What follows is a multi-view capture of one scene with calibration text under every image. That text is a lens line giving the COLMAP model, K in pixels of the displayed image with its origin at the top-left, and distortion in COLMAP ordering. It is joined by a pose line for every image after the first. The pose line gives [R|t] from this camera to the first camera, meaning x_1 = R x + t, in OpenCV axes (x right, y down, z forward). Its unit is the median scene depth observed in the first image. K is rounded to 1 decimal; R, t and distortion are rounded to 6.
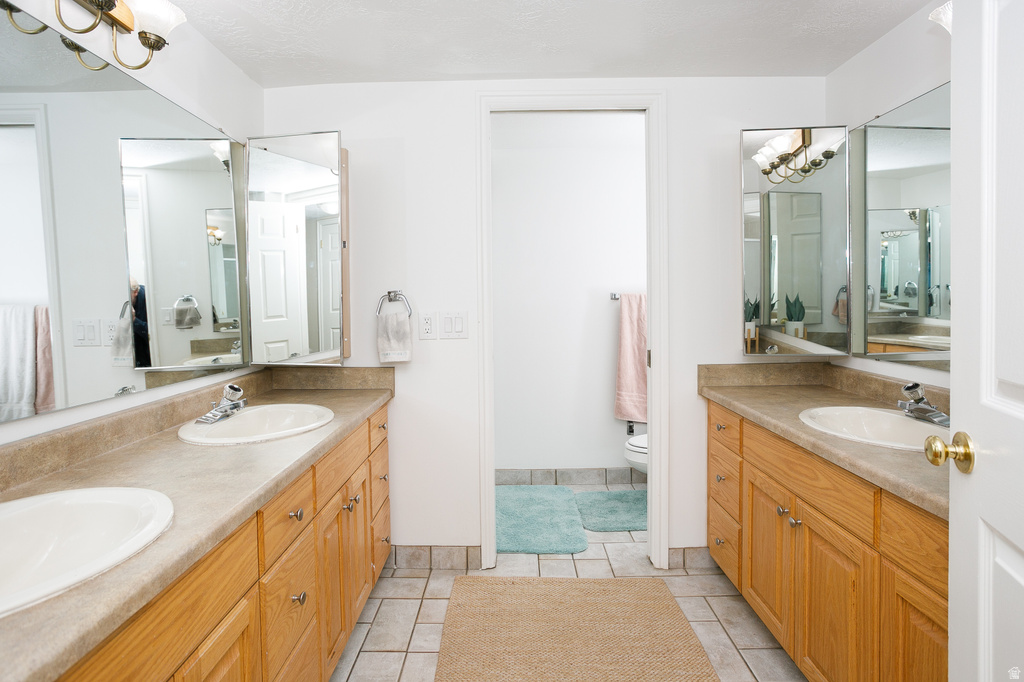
lens RADIAL K [[511.8, 0, 510.6], [0, 511.8, 322.2], [0, 0, 1]] dist [-0.051114, 0.027439]
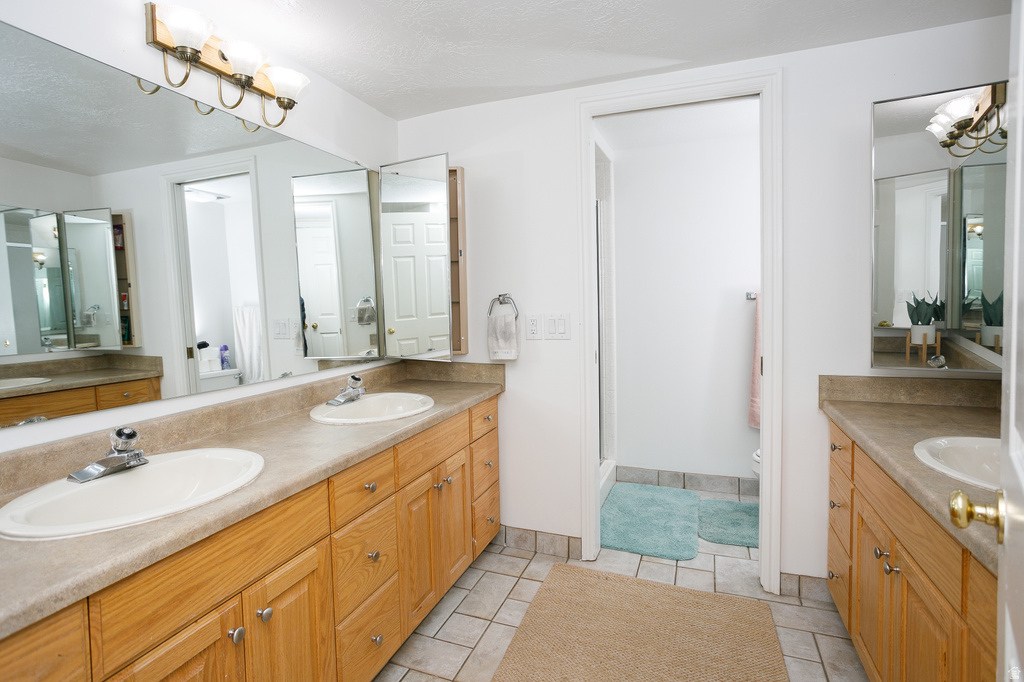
lens RADIAL K [[495.1, 0, 515.1], [0, 495.1, 331.1], [0, 0, 1]] dist [-0.052461, 0.028322]
pose [[0.938728, 0.017706, -0.344205, 0.179005], [-0.007846, 0.999519, 0.030017, -0.017027], [0.344571, -0.025477, 0.938415, 0.017713]]
